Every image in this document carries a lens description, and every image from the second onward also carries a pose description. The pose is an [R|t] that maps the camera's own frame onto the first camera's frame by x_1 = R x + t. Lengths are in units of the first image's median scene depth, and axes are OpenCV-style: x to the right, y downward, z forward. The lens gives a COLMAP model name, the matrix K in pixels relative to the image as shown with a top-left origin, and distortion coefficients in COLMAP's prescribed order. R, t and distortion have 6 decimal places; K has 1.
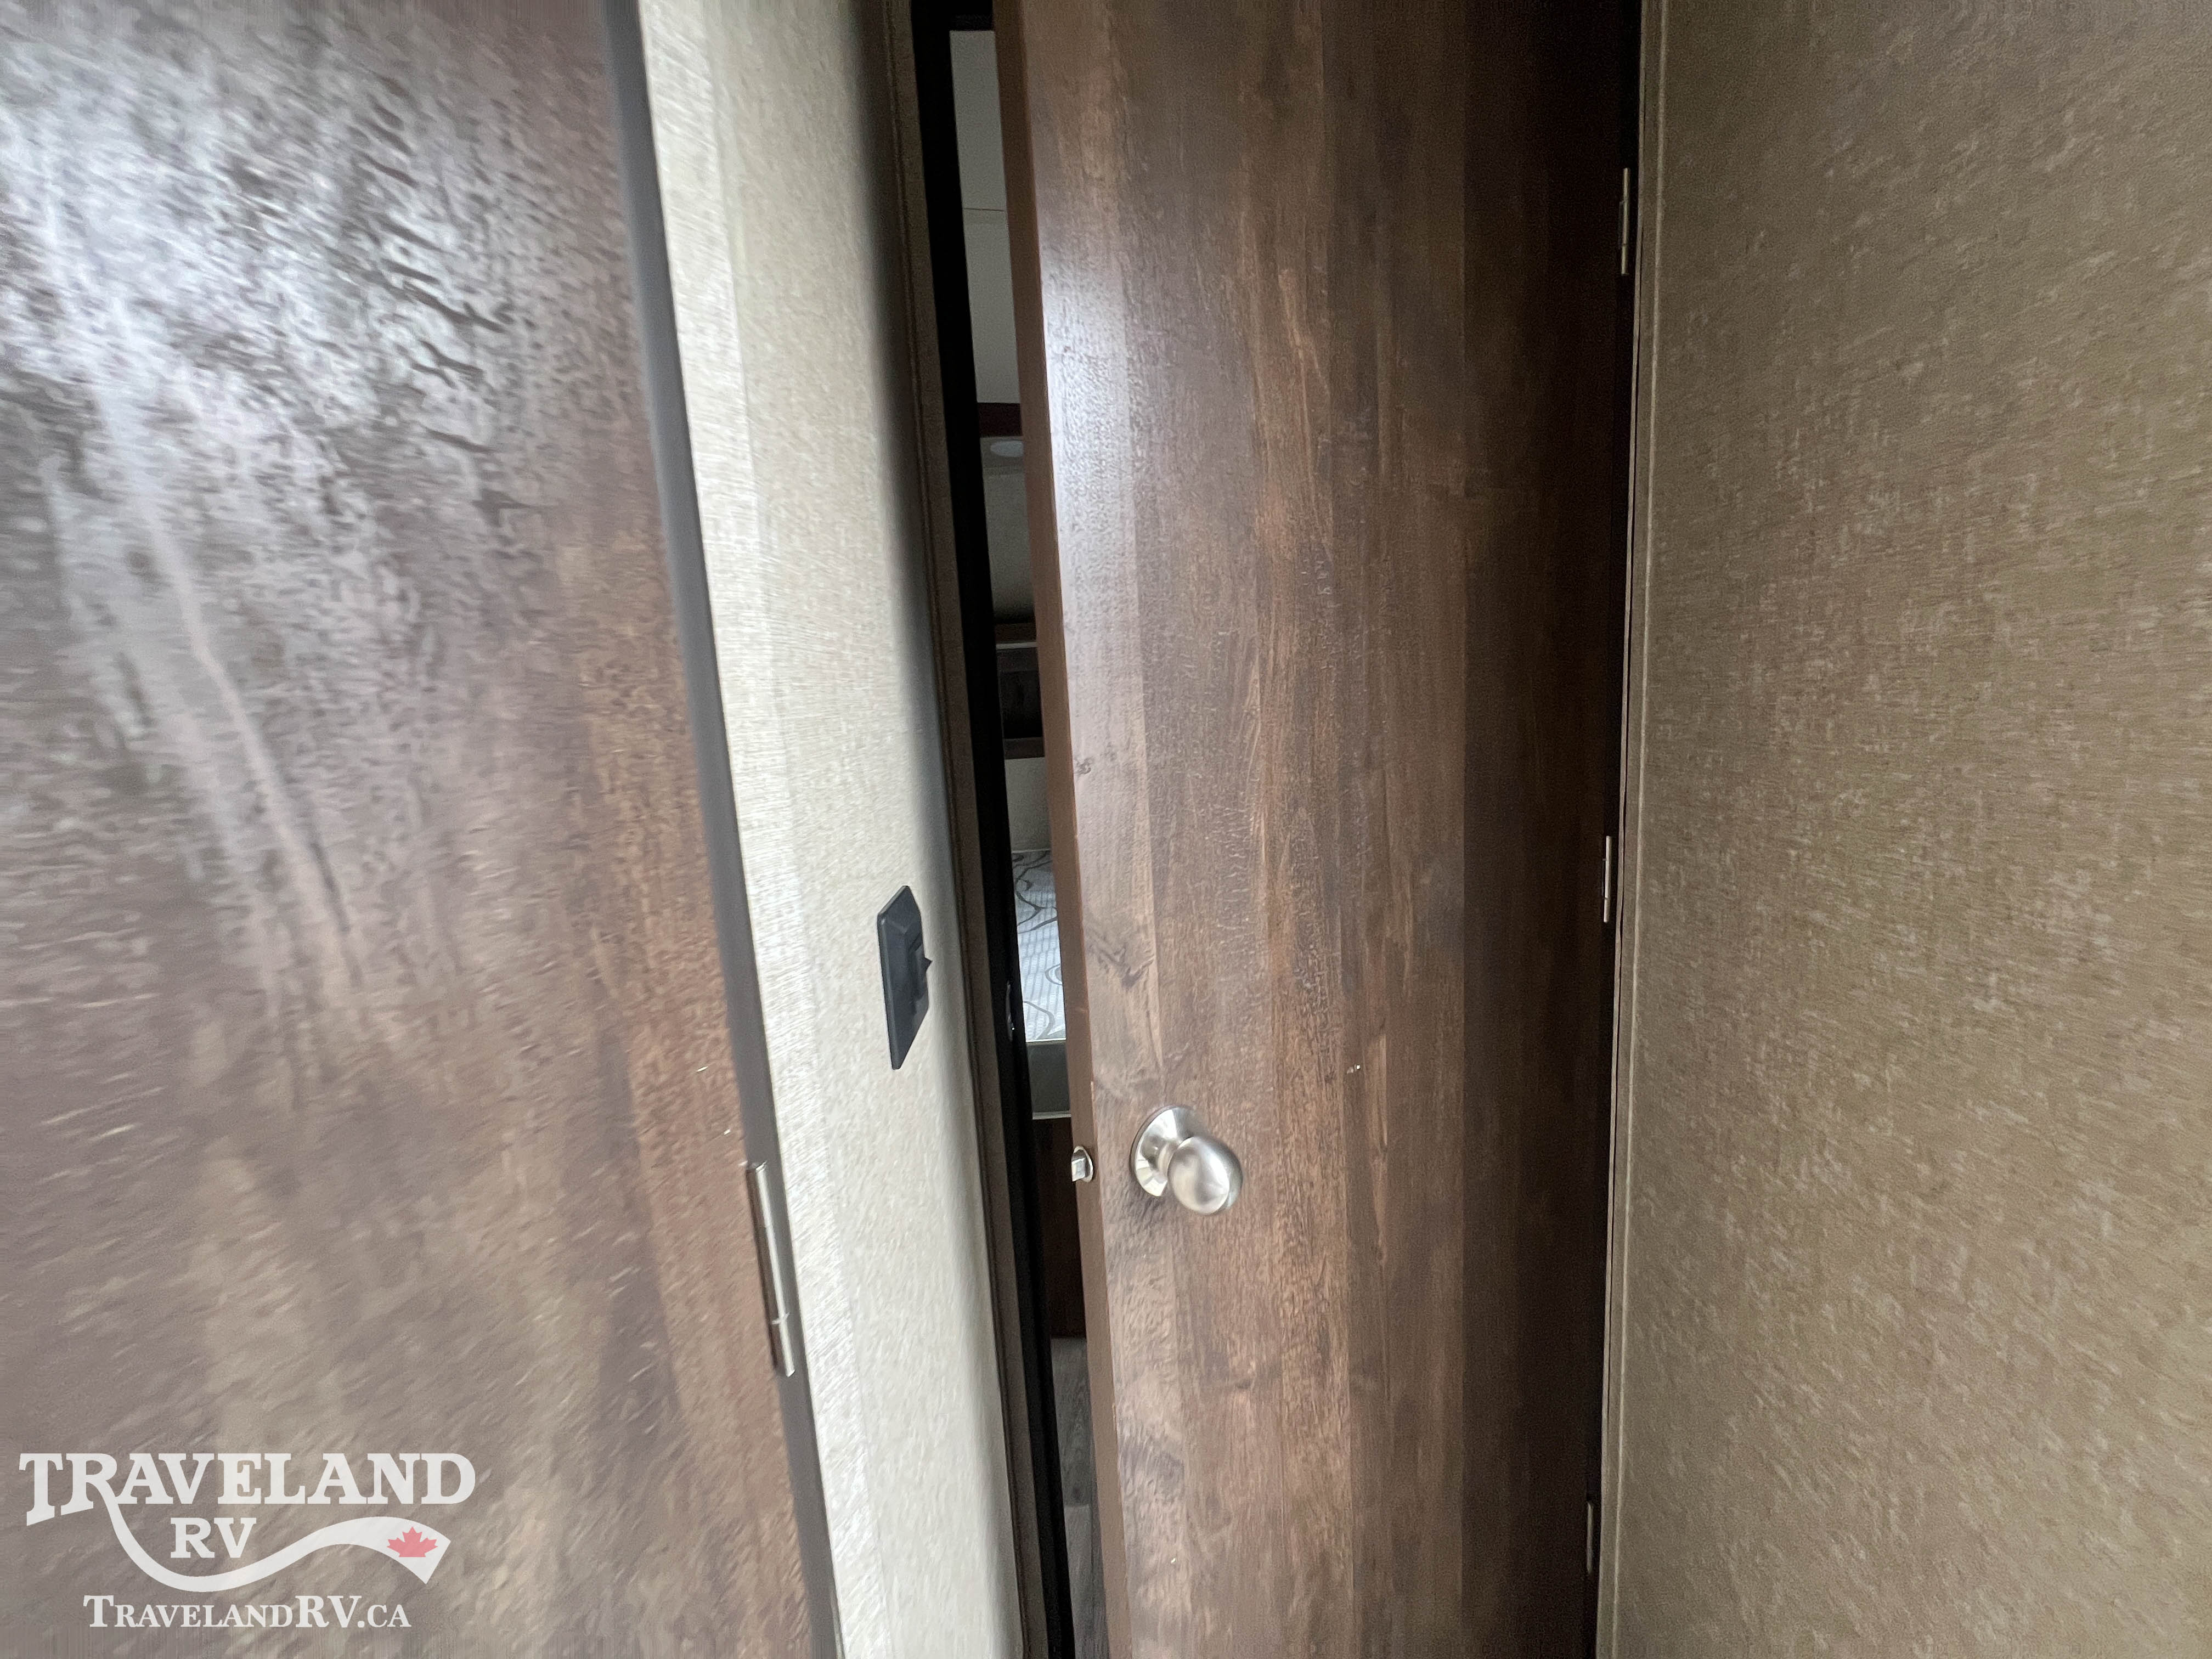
lens RADIAL K [[879.6, 0, 1106.0], [0, 879.6, 829.5], [0, 0, 1]] dist [-0.001796, -0.000081]
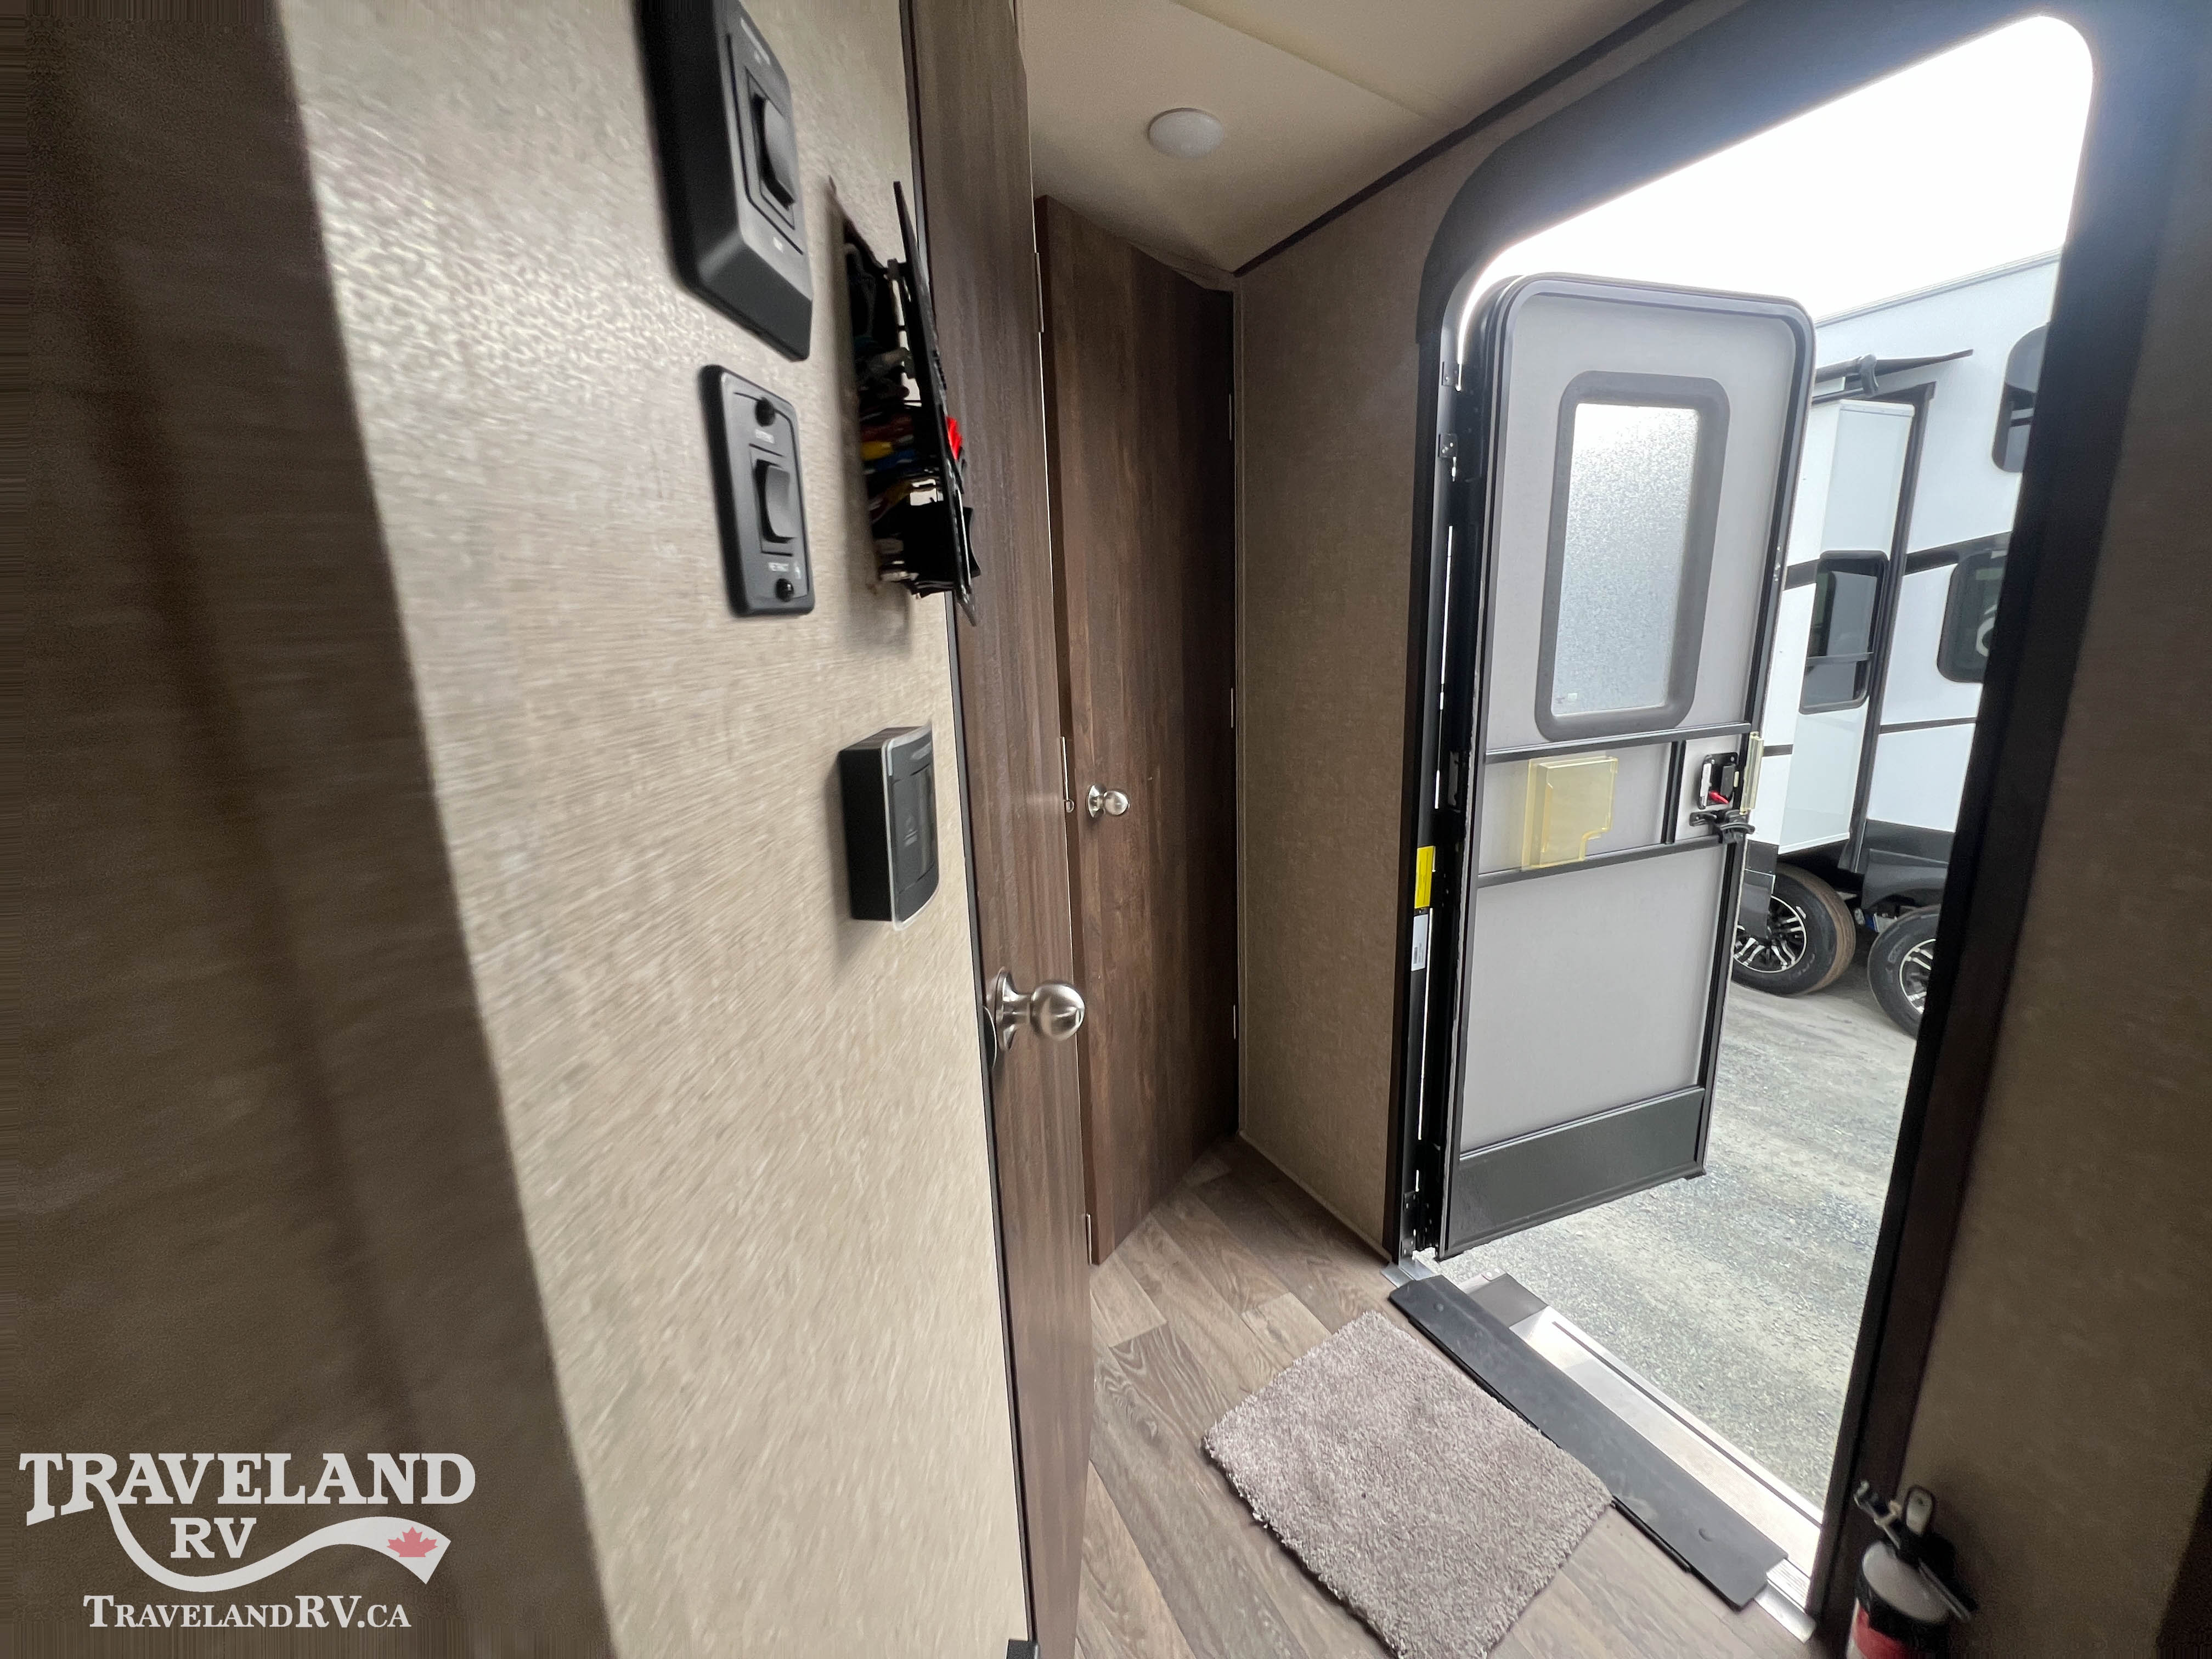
lens RADIAL K [[870.2, 0, 1101.9], [0, 870.2, 822.7], [0, 0, 1]] dist [-0.002123, -0.000282]
pose [[0.910098, -0.072530, 0.407997, -0.831820], [0.049165, 0.996509, 0.067480, 0.232576], [-0.411467, -0.041354, 0.910486, -1.131391]]
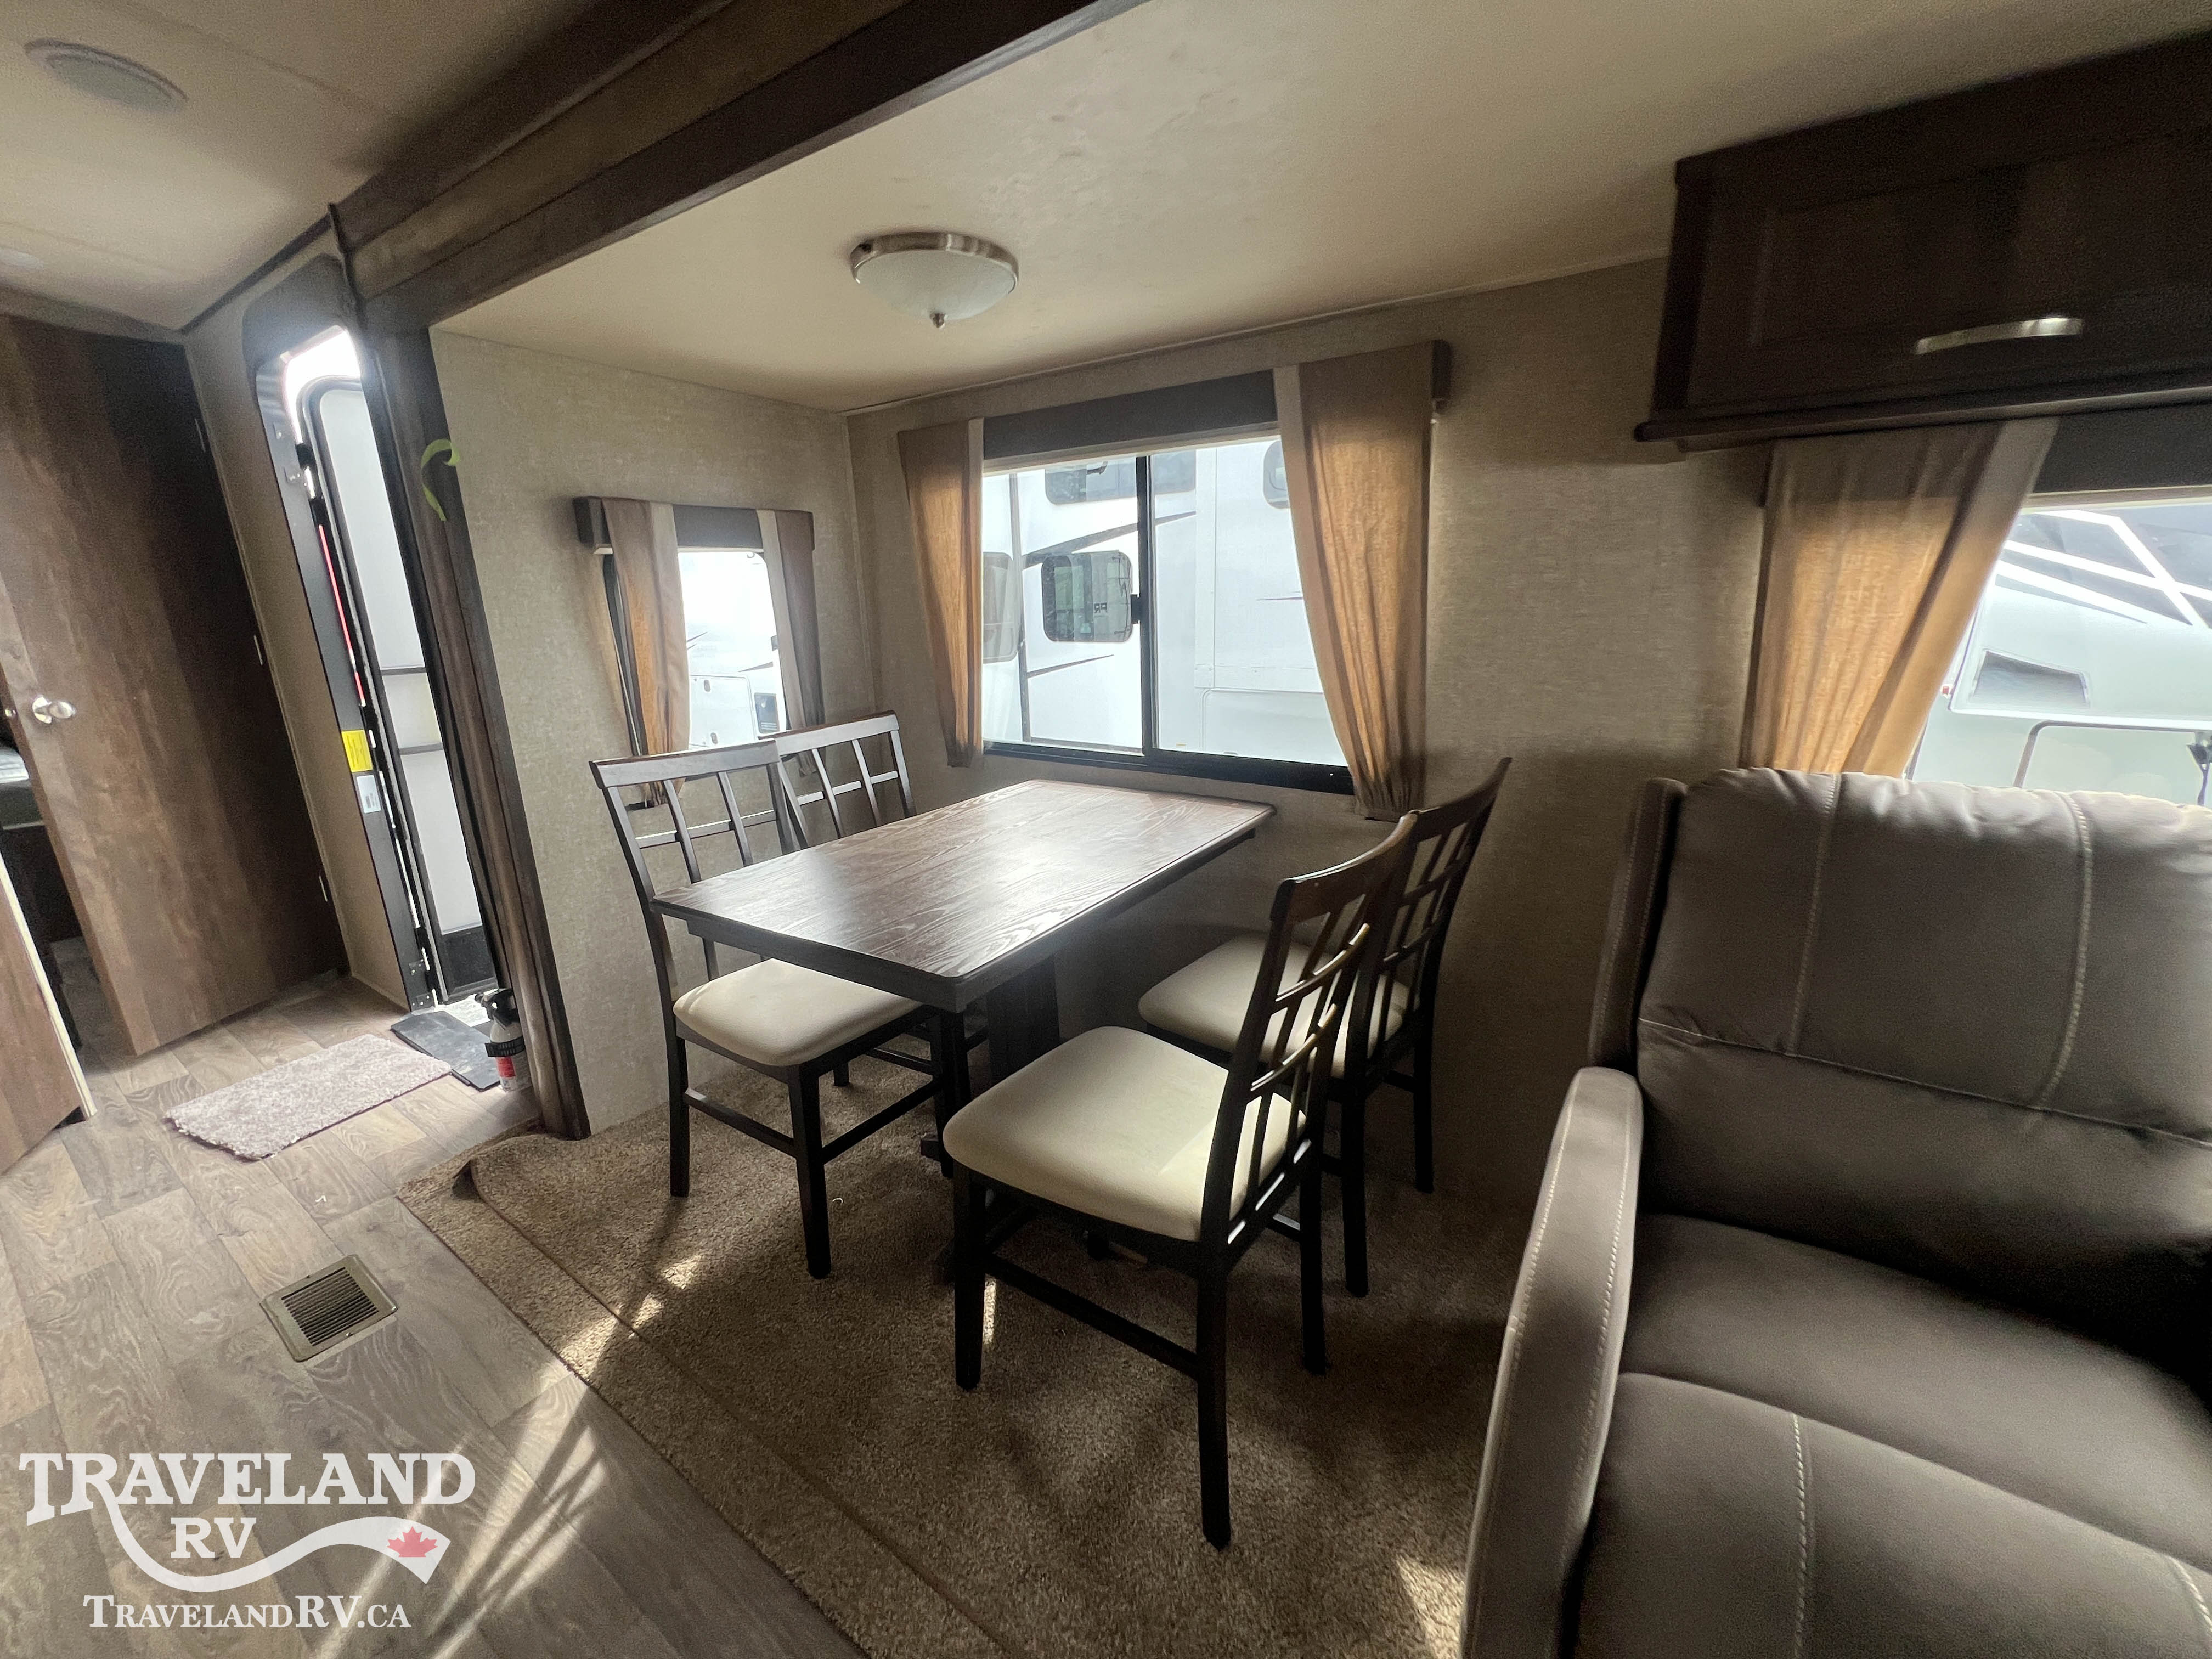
lens RADIAL K [[870.2, 0, 1101.9], [0, 870.2, 822.7], [0, 0, 1]] dist [-0.002123, -0.000282]
pose [[0.597099, -0.166347, 0.784730, -0.183671], [0.110238, 0.985997, 0.125132, 0.746806], [-0.794557, 0.011791, 0.607075, -3.950957]]
